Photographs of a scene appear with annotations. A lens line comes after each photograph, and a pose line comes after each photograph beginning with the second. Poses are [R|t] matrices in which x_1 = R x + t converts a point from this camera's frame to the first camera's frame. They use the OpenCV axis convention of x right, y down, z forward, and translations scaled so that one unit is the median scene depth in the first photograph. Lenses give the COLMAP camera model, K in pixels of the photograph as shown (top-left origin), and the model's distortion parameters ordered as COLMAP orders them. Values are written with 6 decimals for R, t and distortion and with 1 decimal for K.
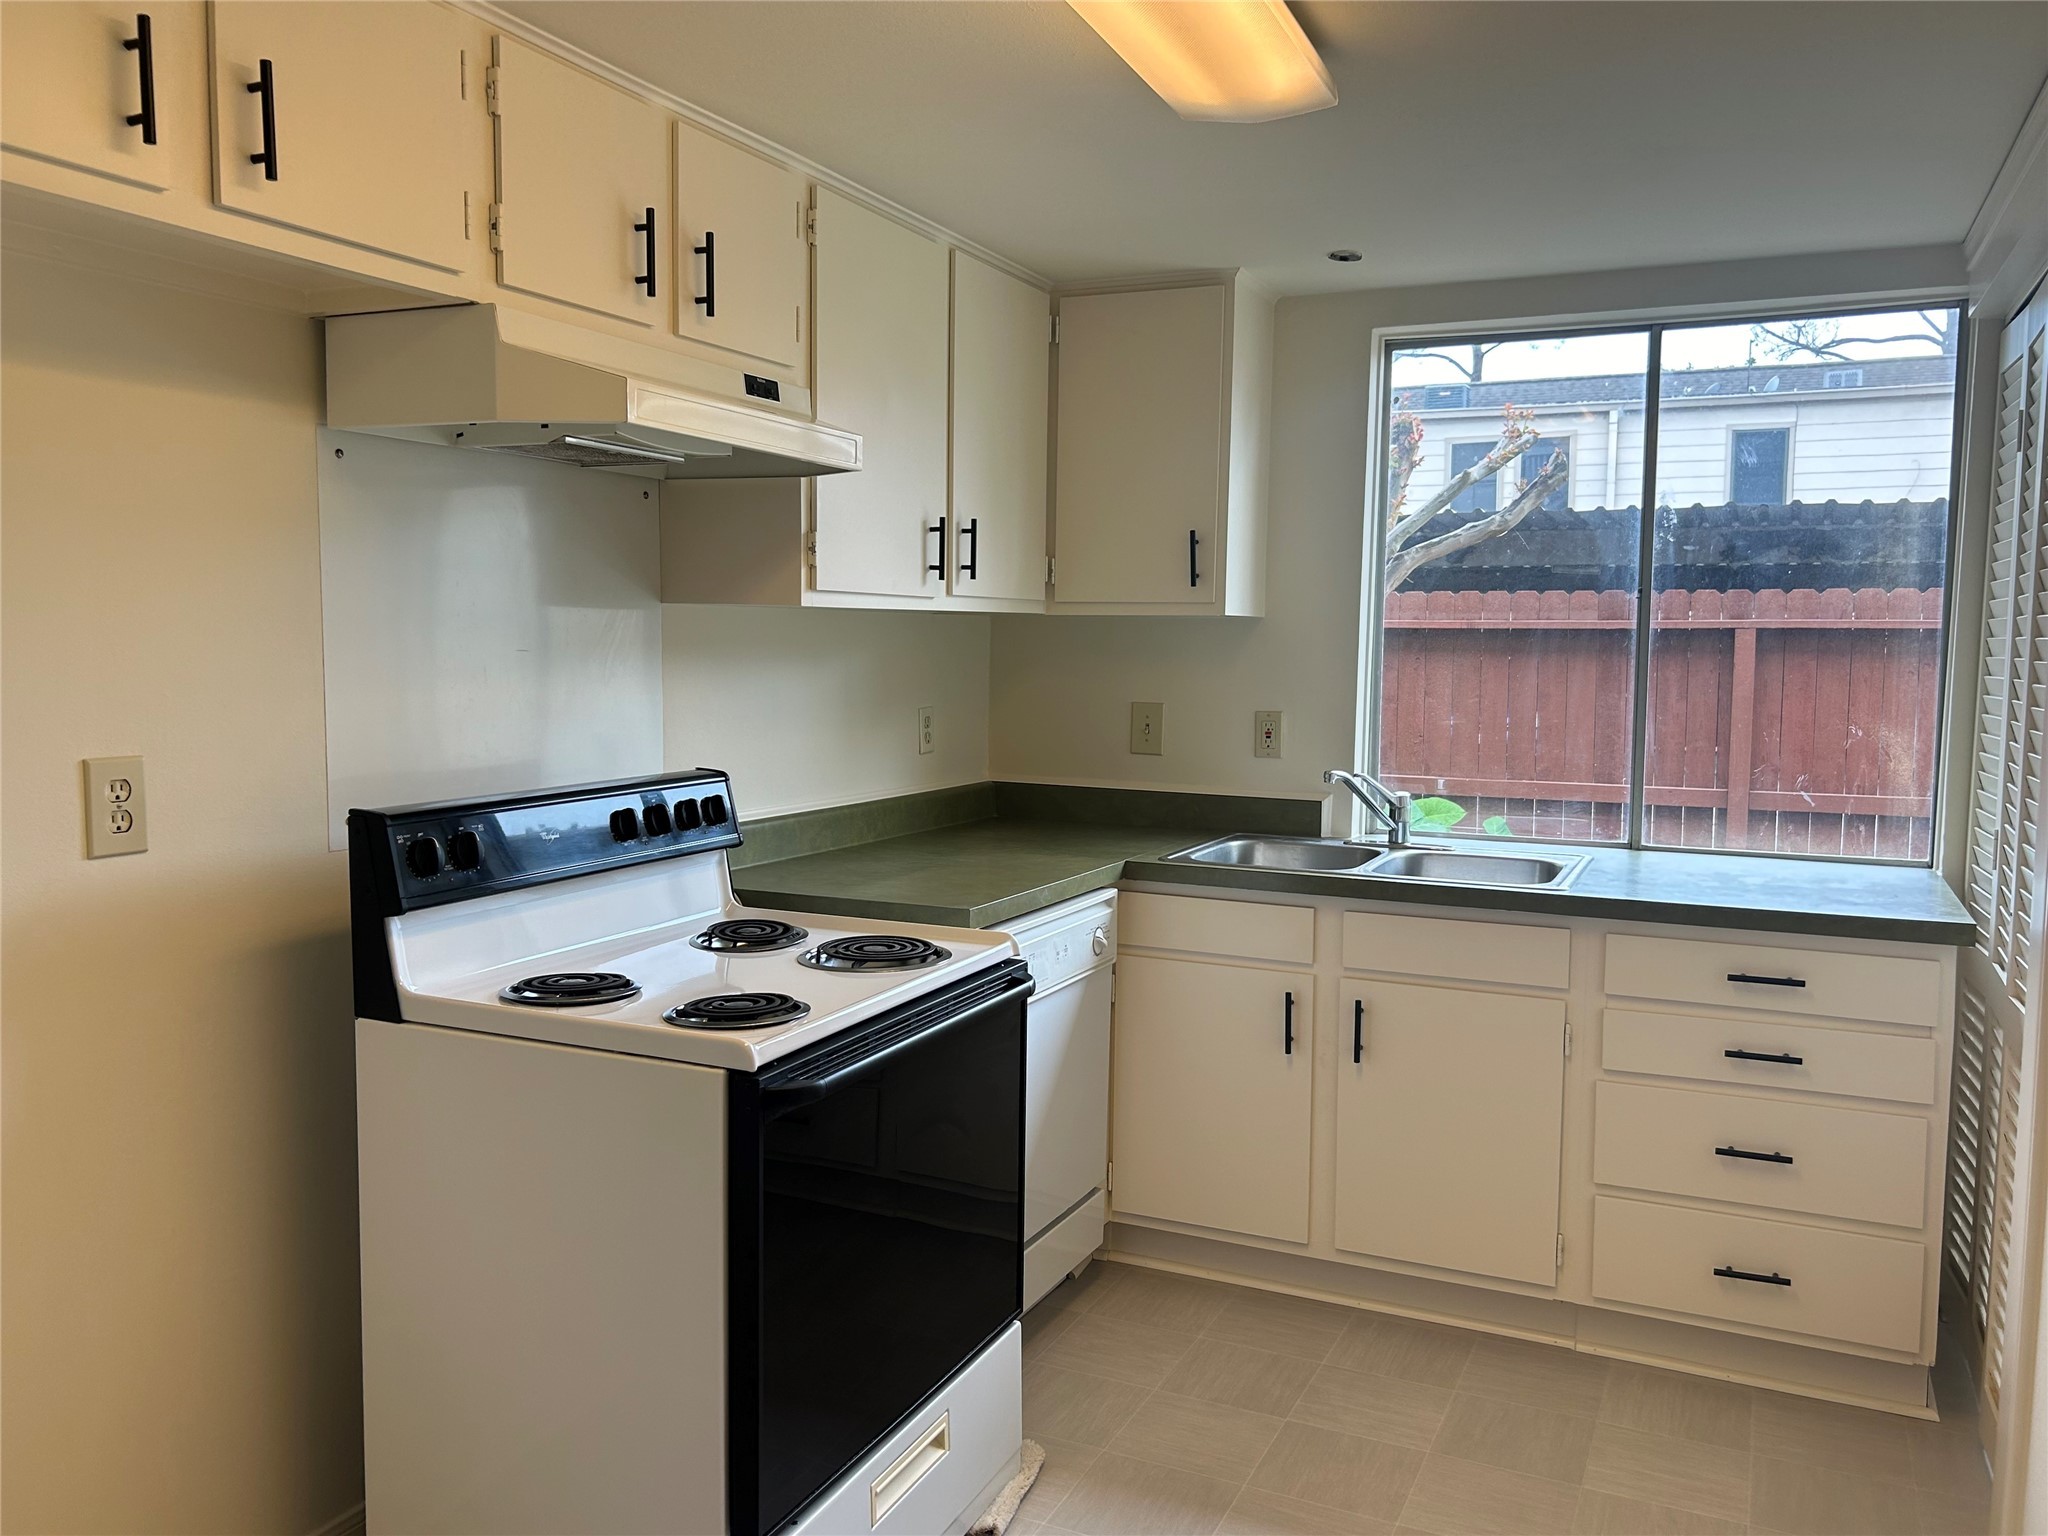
lens RADIAL K [[1570.2, 0, 1029.7], [0, 1570.2, 764.1], [0, 0, 1]] dist [0.048216, -0.055774]
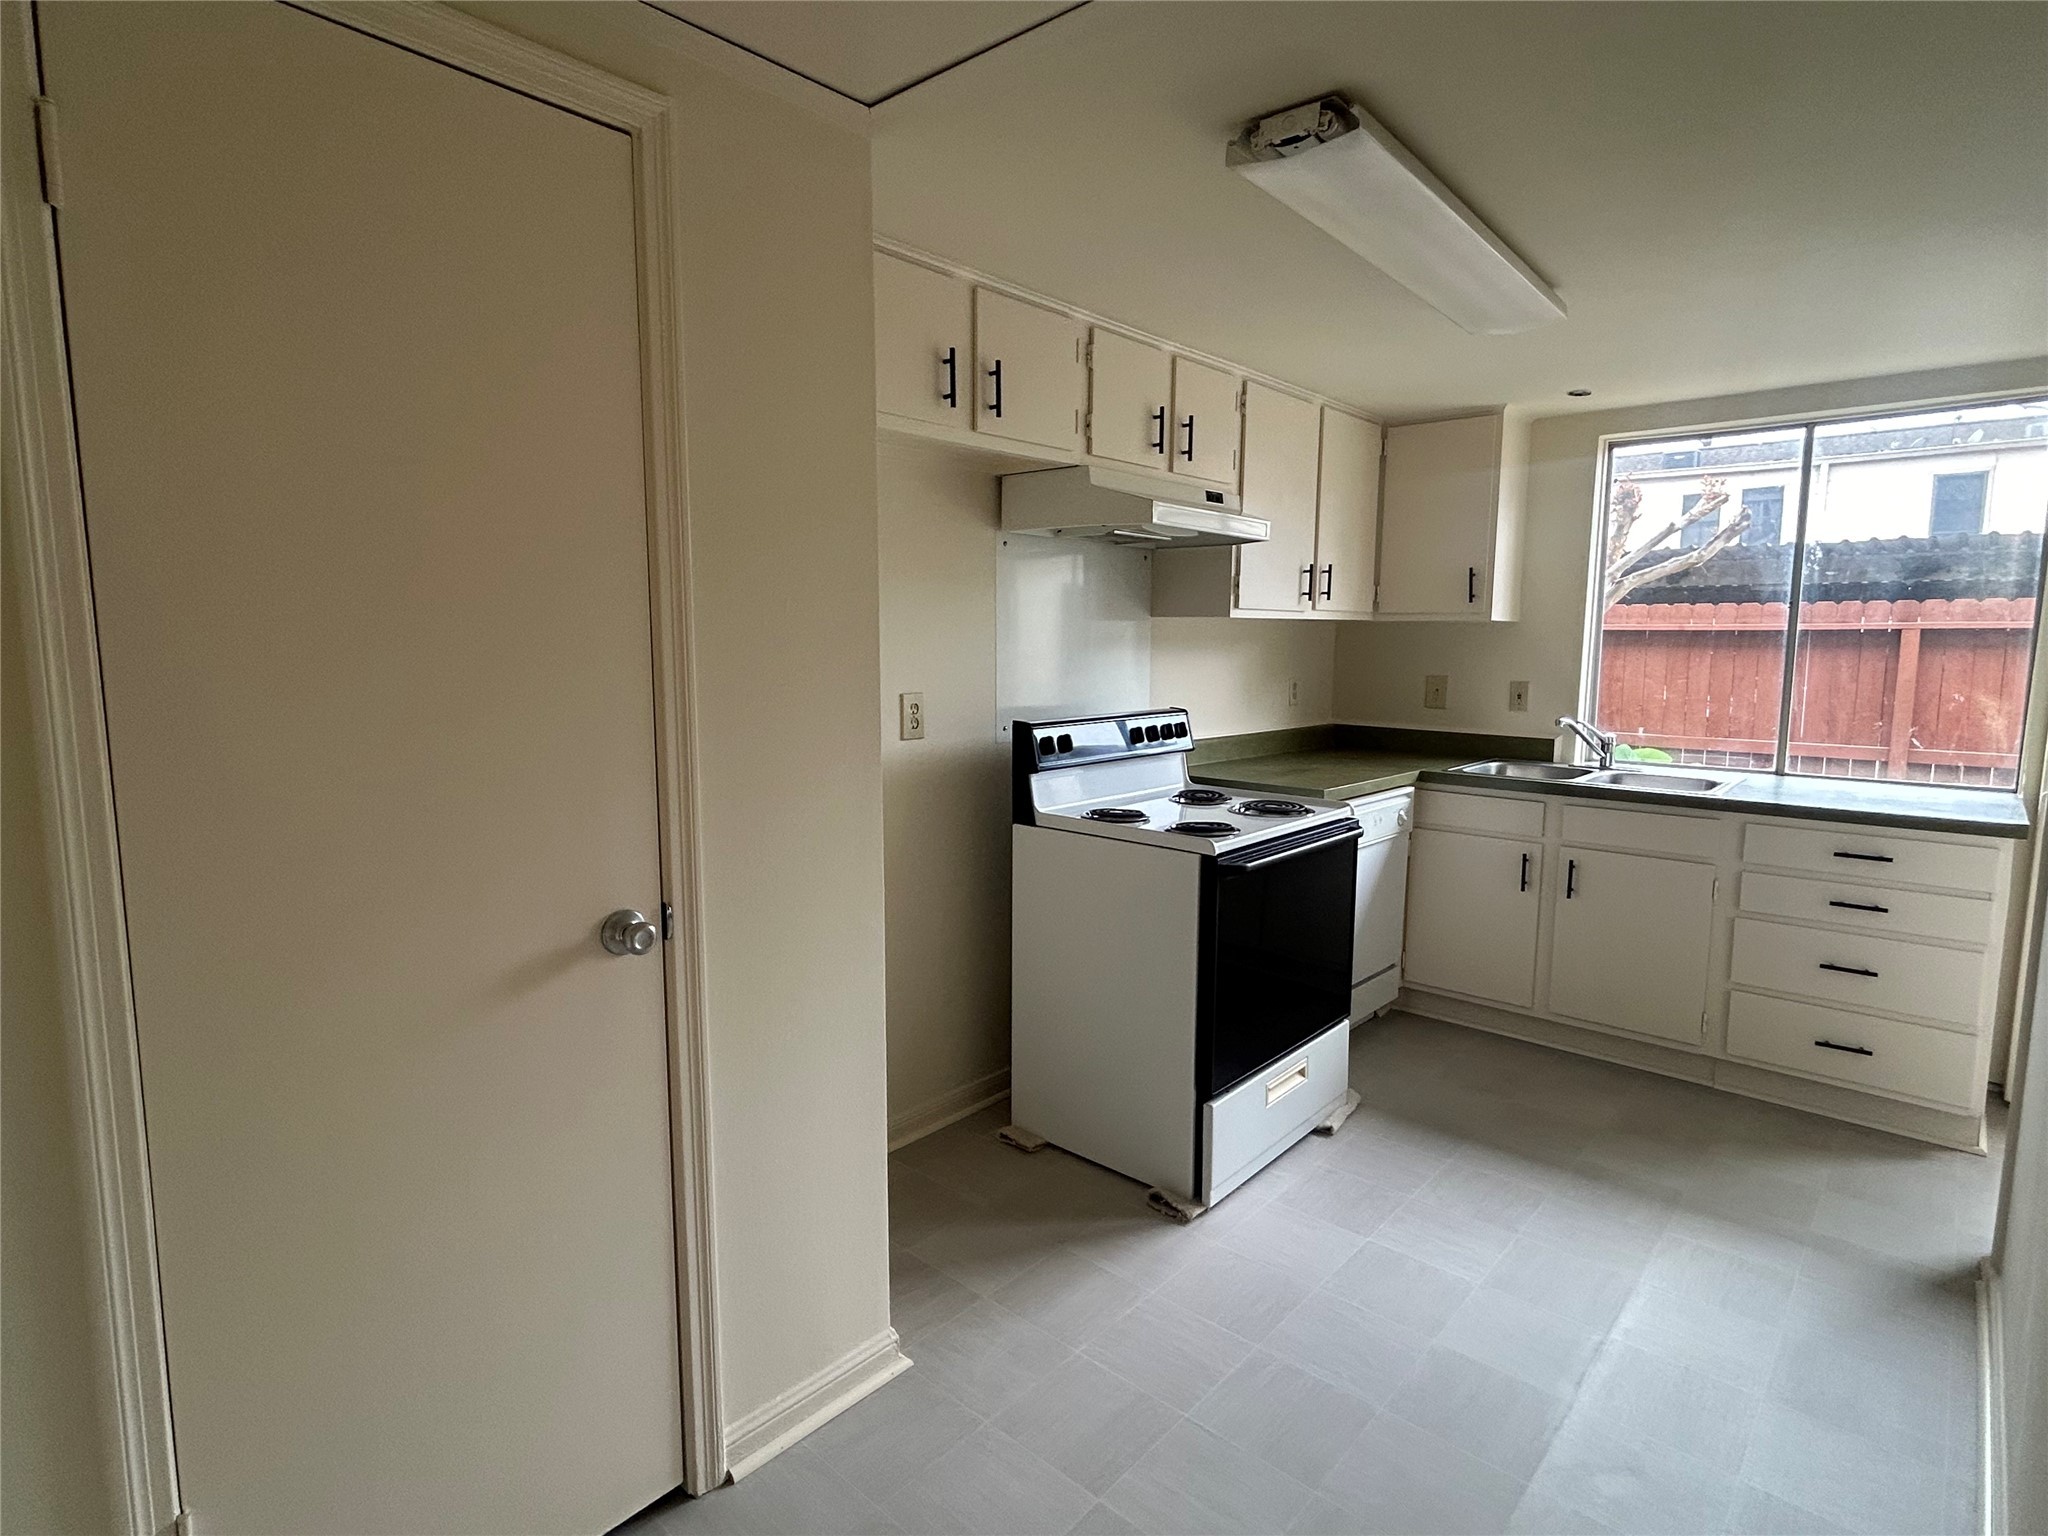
lens RADIAL K [[1039.8, 0, 1027.4], [0, 1039.8, 754.7], [0, 0, 1]] dist [-0.006722, 0.004699]
pose [[0.954992, 0.028106, -0.295299, -0.012164], [-0.019588, 0.999303, 0.031763, 0.020097], [0.295986, -0.024549, 0.954877, -0.180243]]
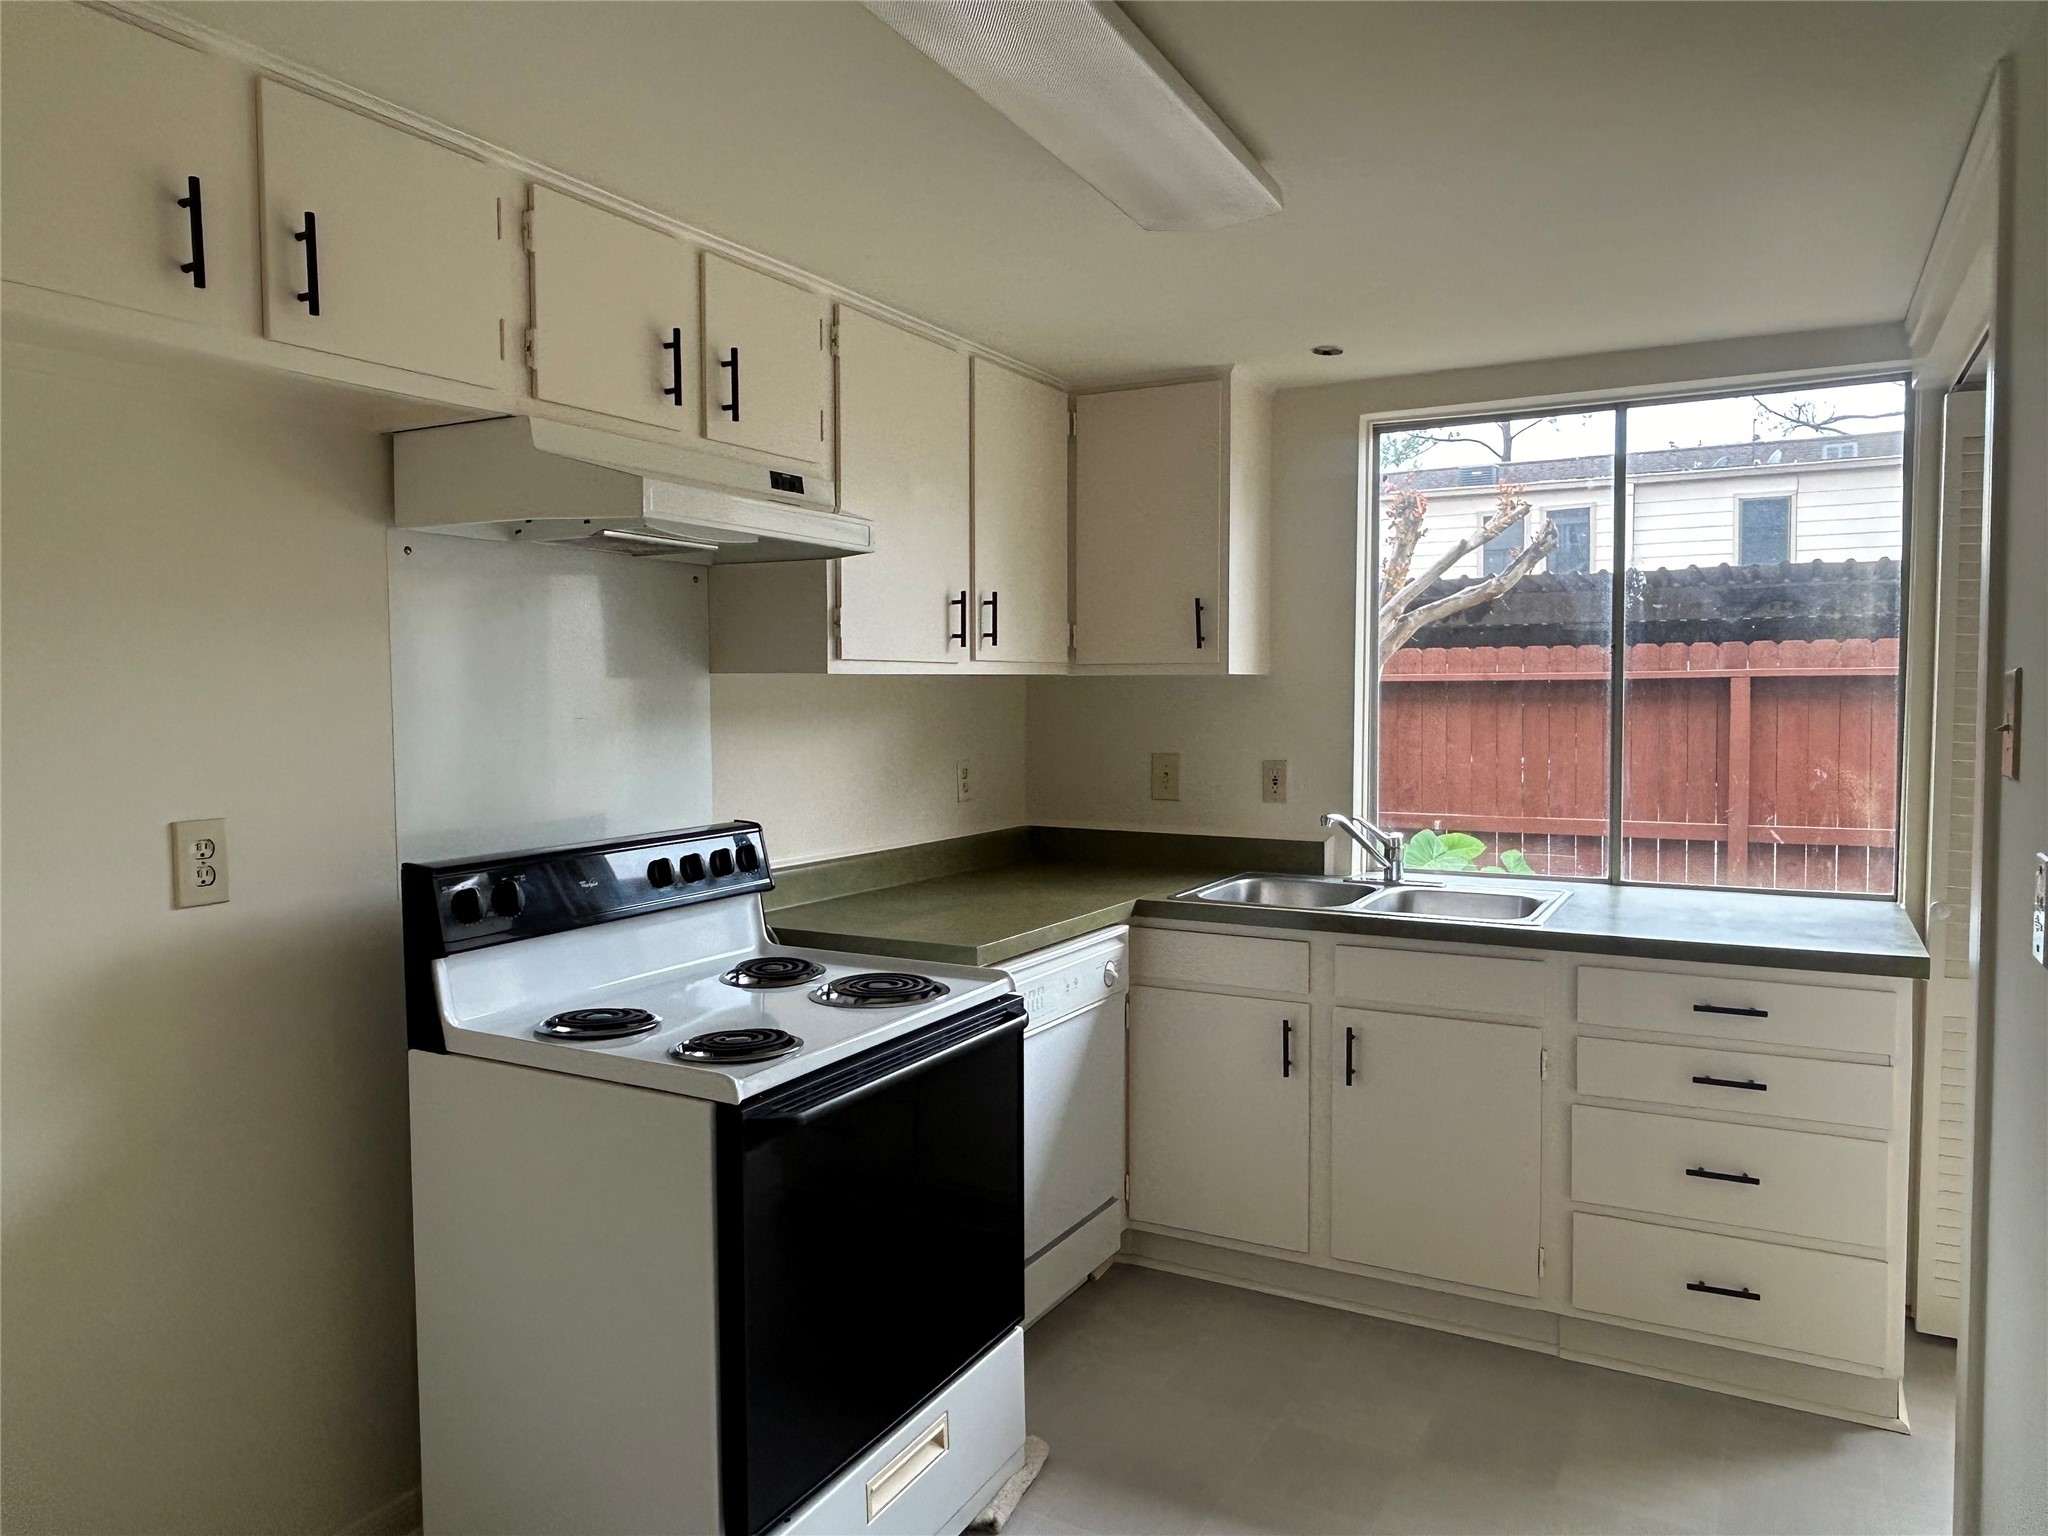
lens RADIAL K [[1367.4, 0, 1014.5], [0, 1367.4, 756.5], [0, 0, 1]] dist [0.002624, -0.013022]
pose [[0.996885, -0.012910, -0.077806, 0.055810], [0.010216, 0.999338, -0.034929, -0.006137], [0.078205, 0.034025, 0.996356, 0.039710]]
